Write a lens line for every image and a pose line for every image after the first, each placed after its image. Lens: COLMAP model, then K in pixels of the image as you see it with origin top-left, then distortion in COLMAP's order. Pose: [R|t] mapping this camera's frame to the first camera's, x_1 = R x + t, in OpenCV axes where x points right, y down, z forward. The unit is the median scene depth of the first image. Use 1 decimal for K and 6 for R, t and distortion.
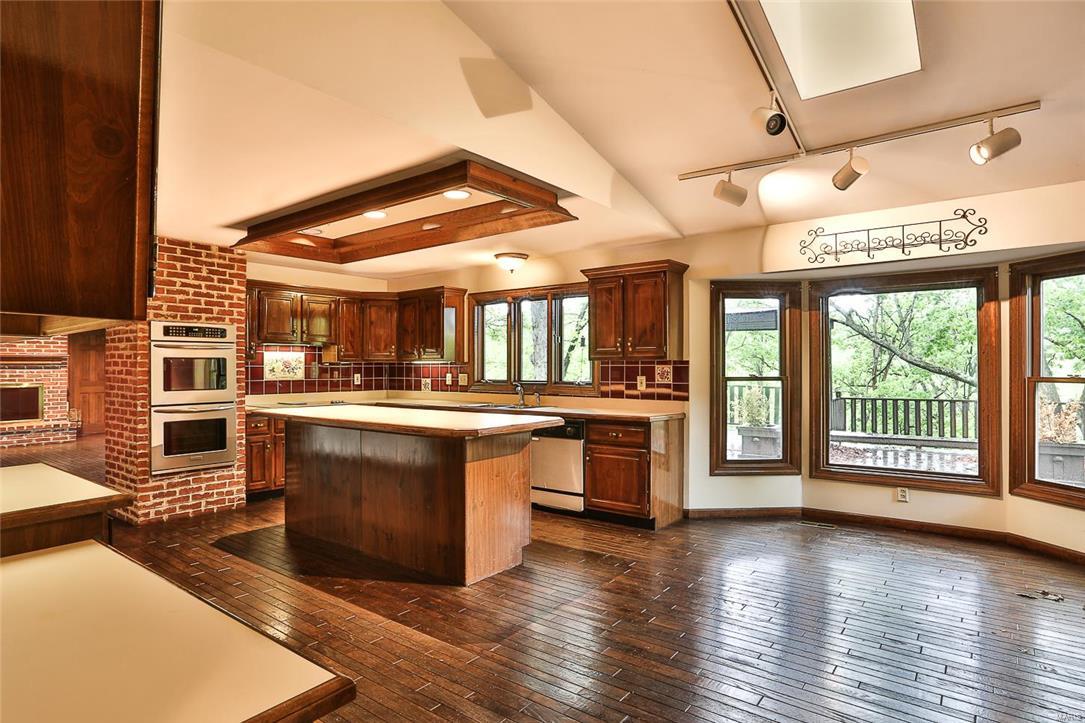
lens RADIAL K [[573.8, 0, 533.3], [0, 573.8, 372.3], [0, 0, 1]] dist [-0.027224, 0.000274]
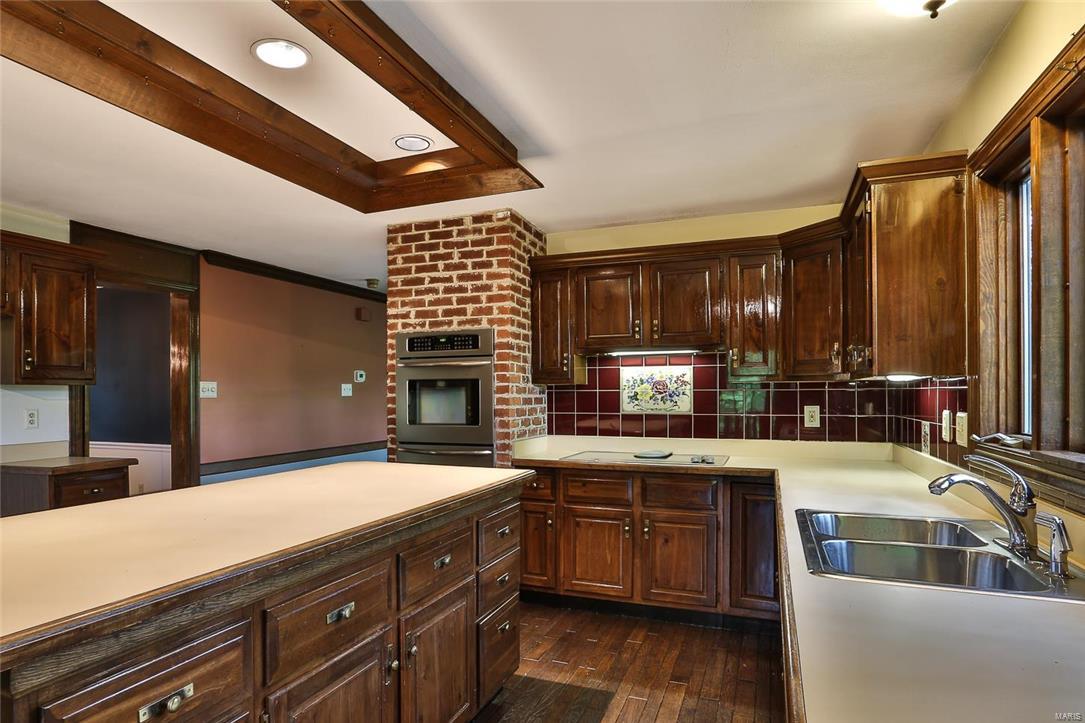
lens RADIAL K [[573.8, 0, 557.6], [0, 573.8, 385.9], [0, 0, 1]] dist [-0.027224, 0.000274]
pose [[0.282989, -0.007606, -0.959093, 0.107862], [-0.007280, 0.999923, -0.010078, -0.008369], [0.959096, 0.009834, 0.282911, 0.724780]]
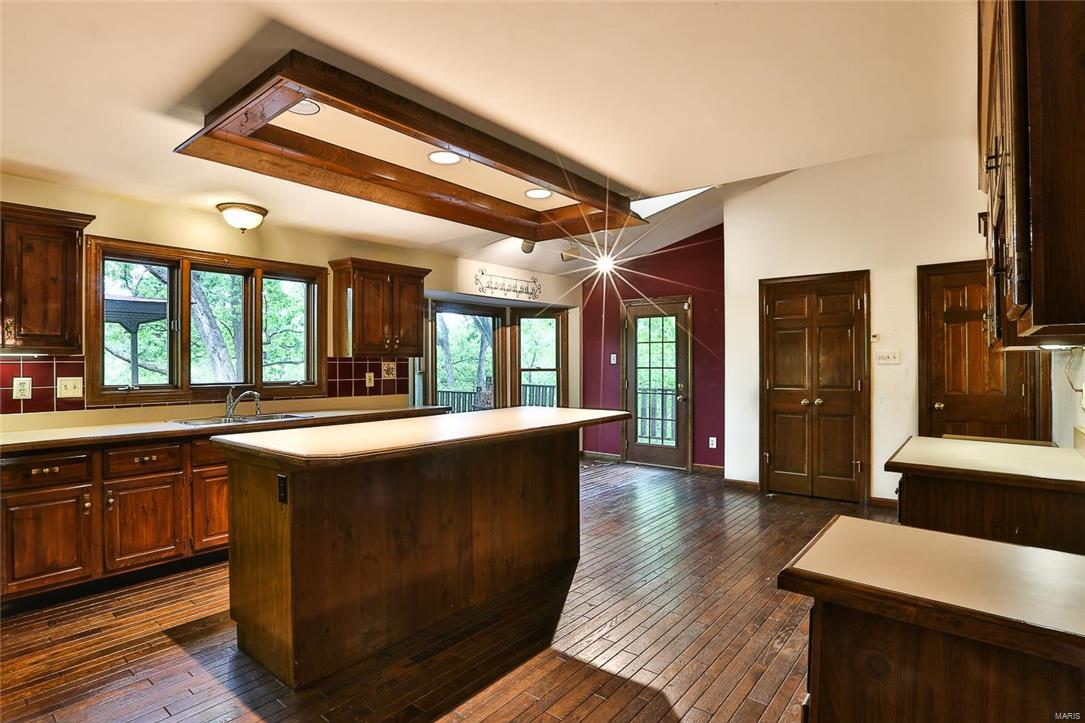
lens RADIAL K [[560.1, 0, 538.1], [0, 560.1, 362.4], [0, 0, 1]] dist [-0.048544, 0.007561]
pose [[0.063258, 0.005906, 0.997980, -1.015579], [0.017681, 0.999819, -0.007038, 0.000508], [-0.997841, 0.018090, 0.063142, 0.861319]]
